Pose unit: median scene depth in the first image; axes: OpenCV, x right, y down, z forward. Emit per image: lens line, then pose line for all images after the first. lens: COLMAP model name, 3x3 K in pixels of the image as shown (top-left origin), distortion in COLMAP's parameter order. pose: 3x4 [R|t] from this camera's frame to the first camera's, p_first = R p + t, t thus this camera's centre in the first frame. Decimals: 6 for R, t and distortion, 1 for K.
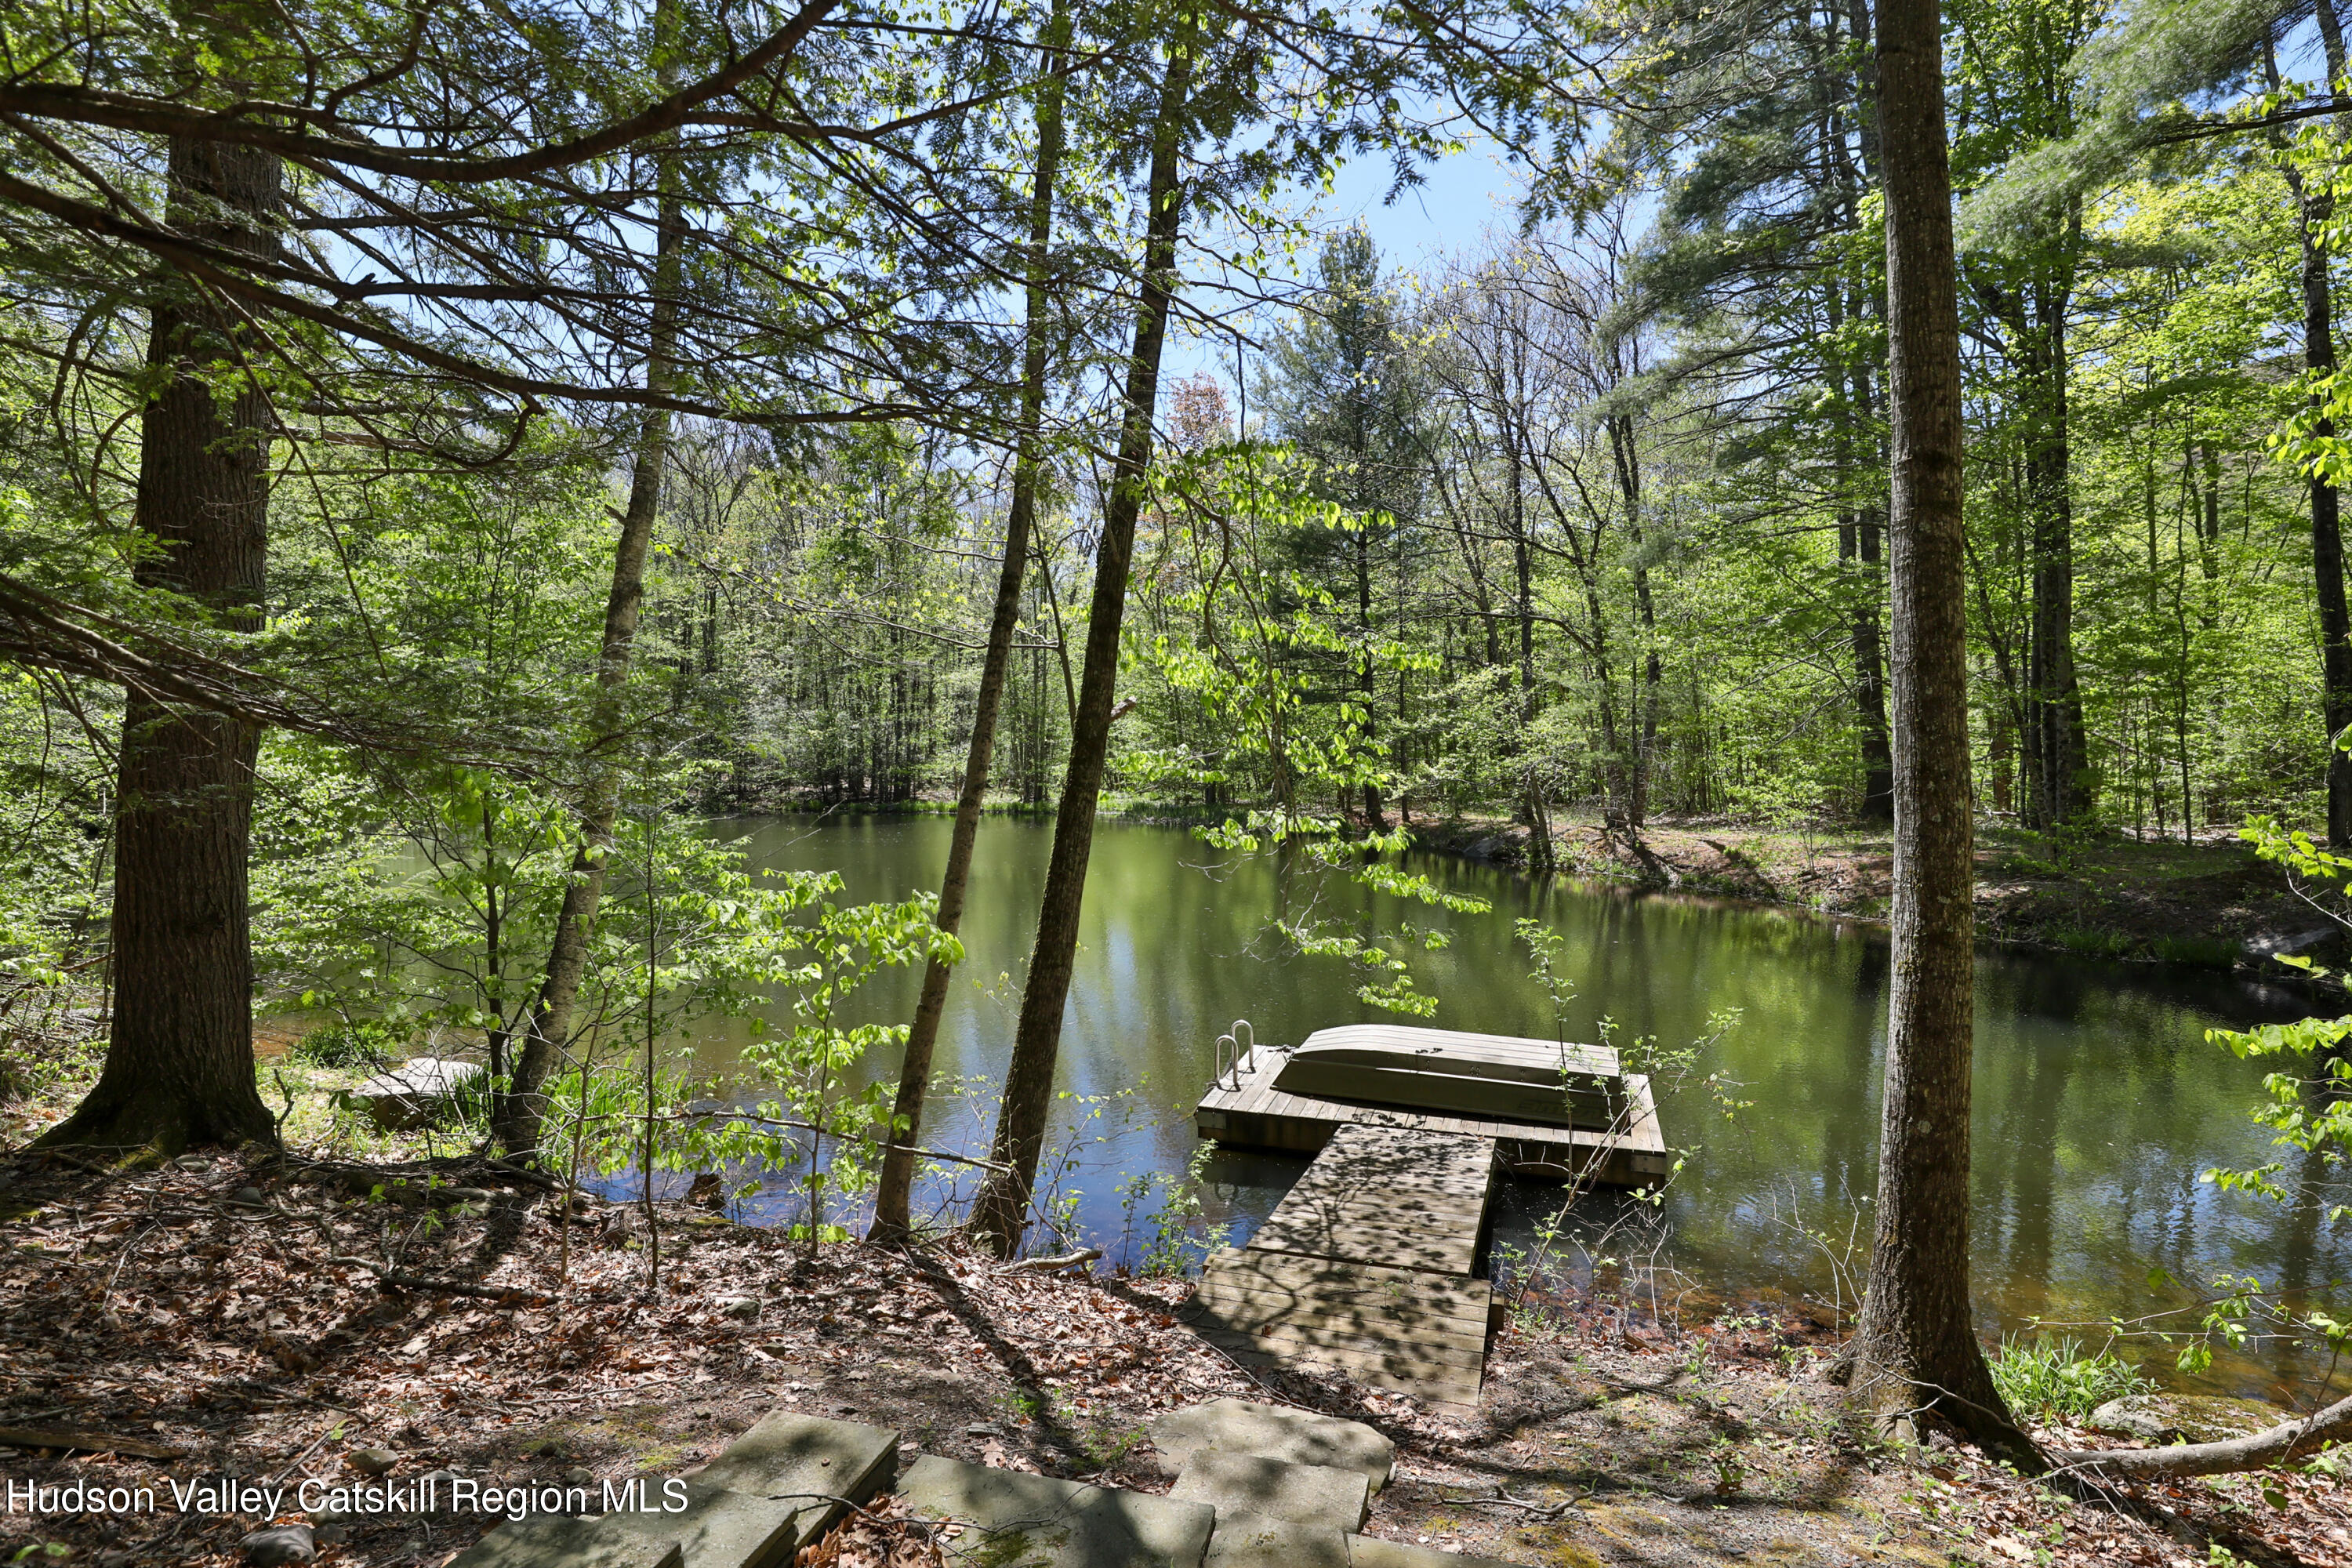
lens RADIAL K [[1129.2, 0, 1176.0], [0, 1129.2, 784.0], [0, 0, 1]] dist [-0.021456, -0.000025]
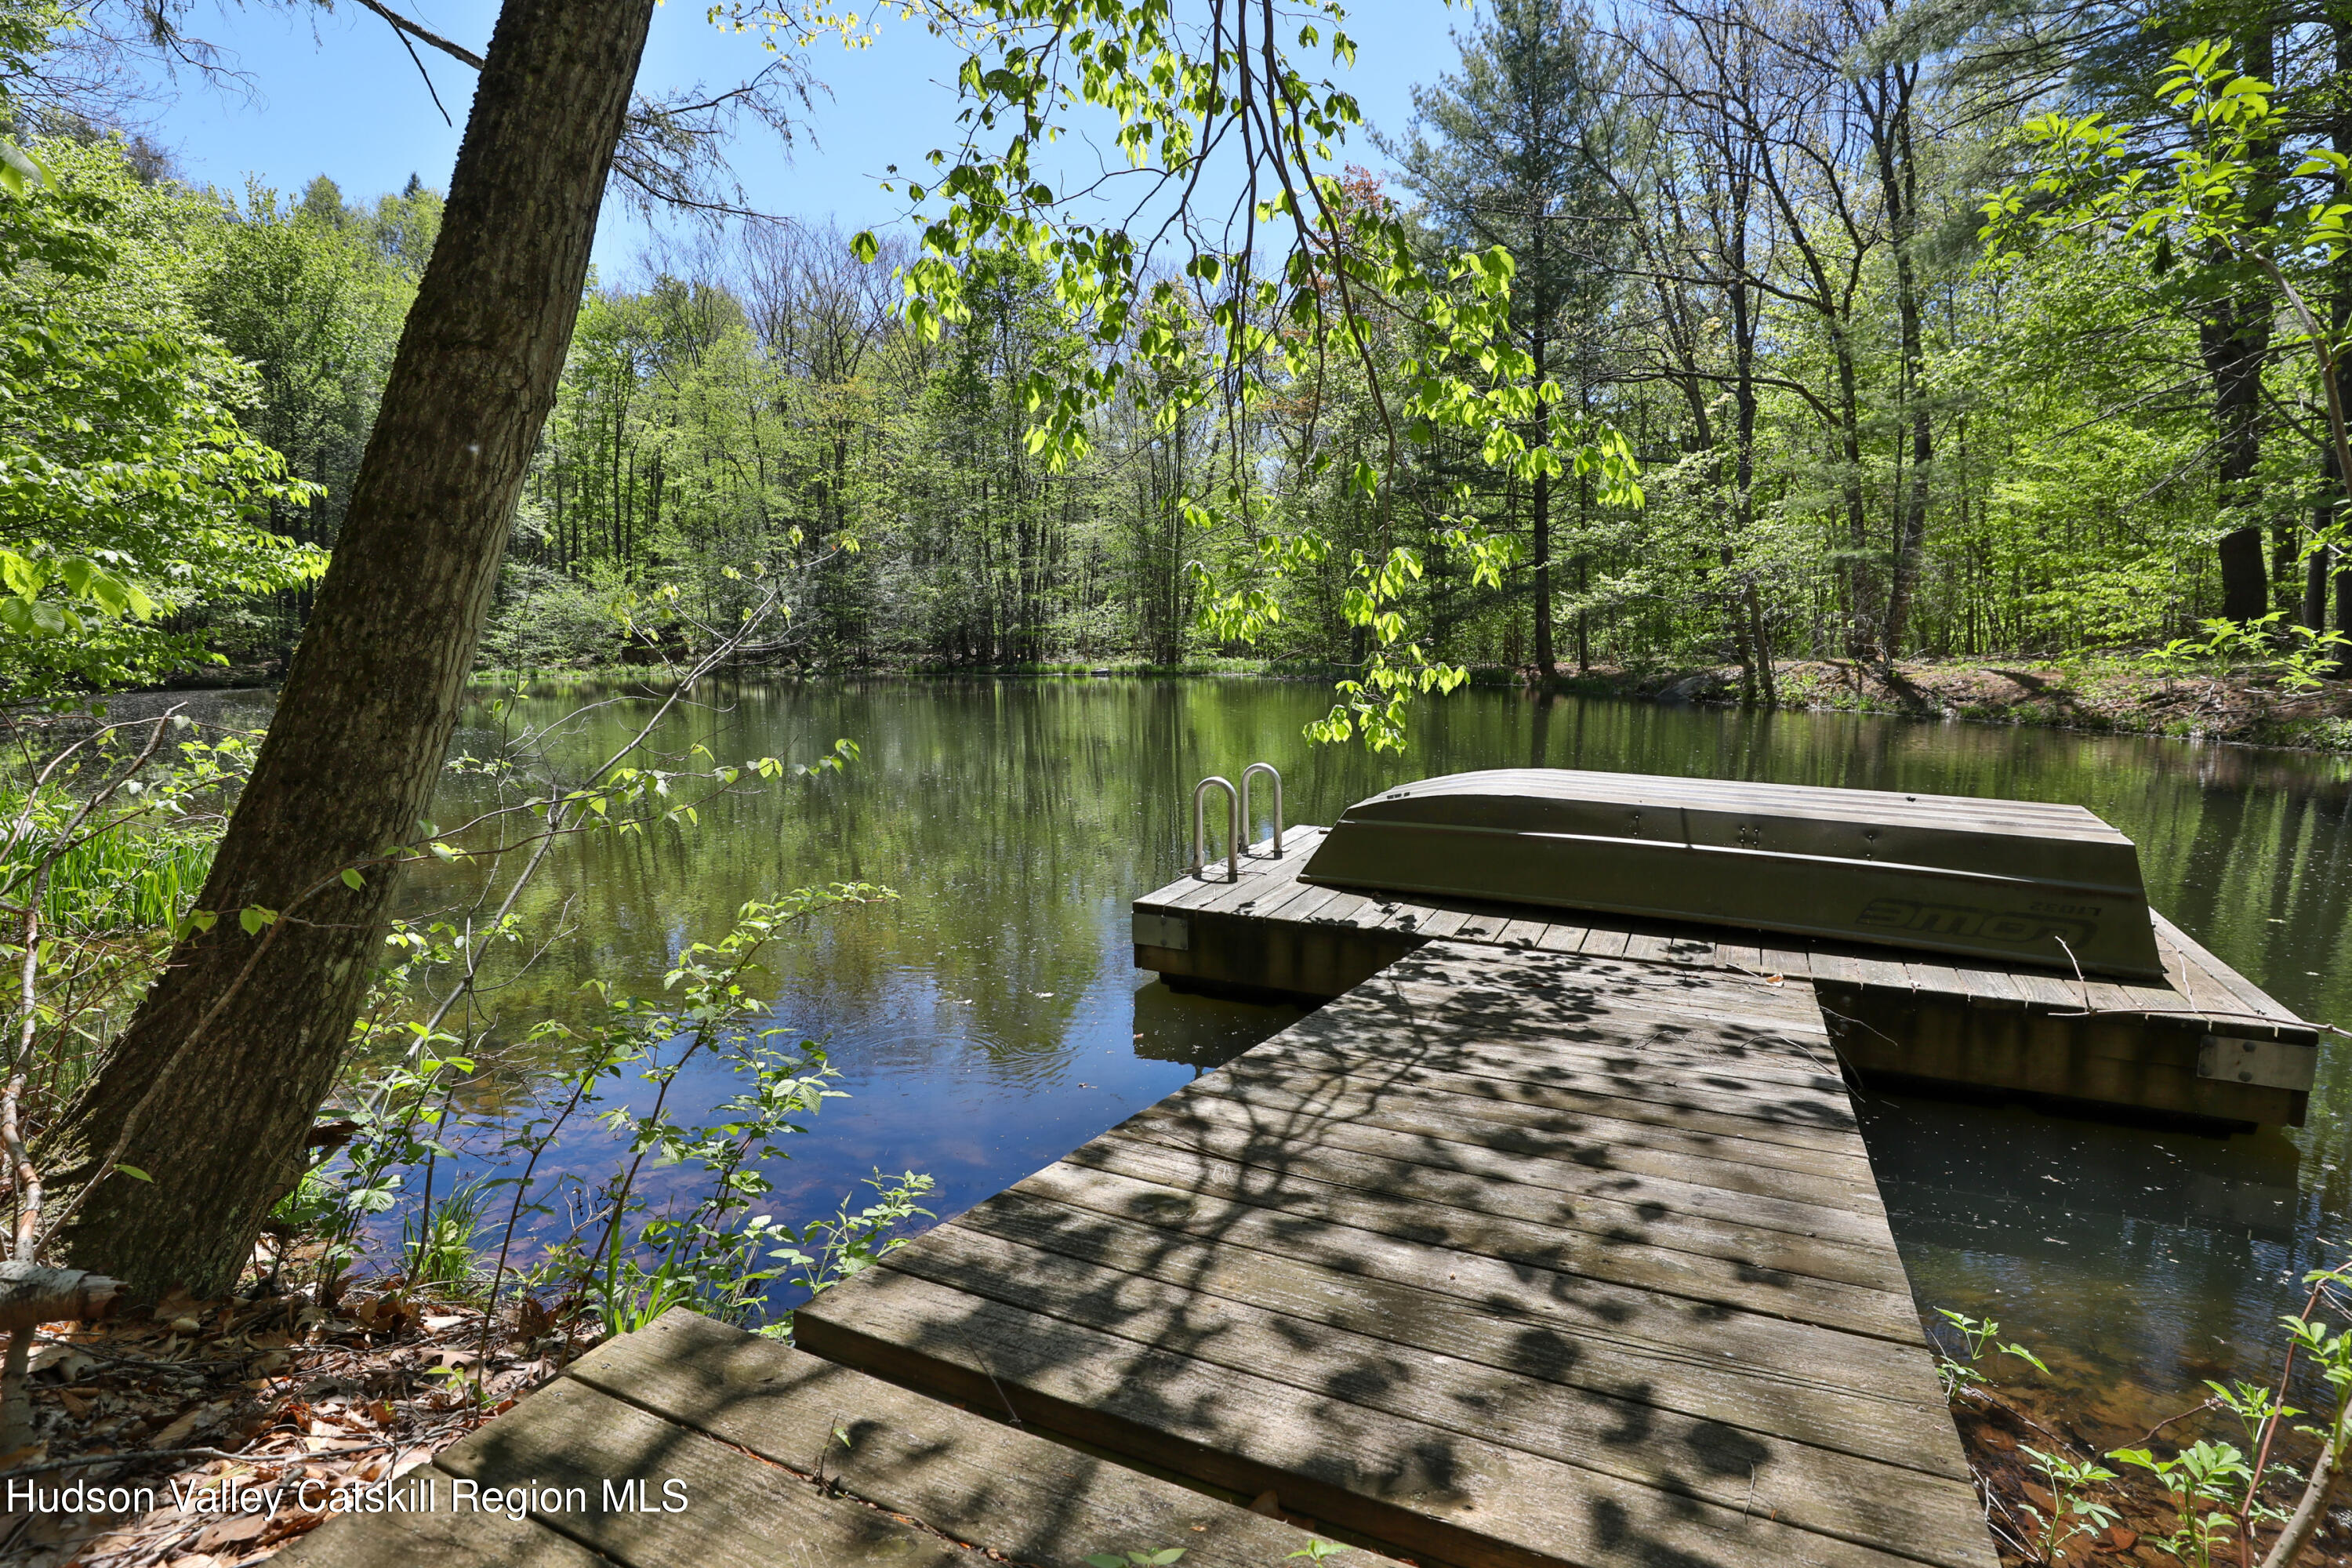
lens RADIAL K [[1129.2, 0, 1176.0], [0, 1129.2, 784.0], [0, 0, 1]] dist [-0.021456, -0.000025]
pose [[0.989524, 0.016394, -0.143436, 0.101365], [-0.003242, 0.995804, 0.091453, 0.178793], [0.144333, -0.090030, 0.985425, 0.493643]]
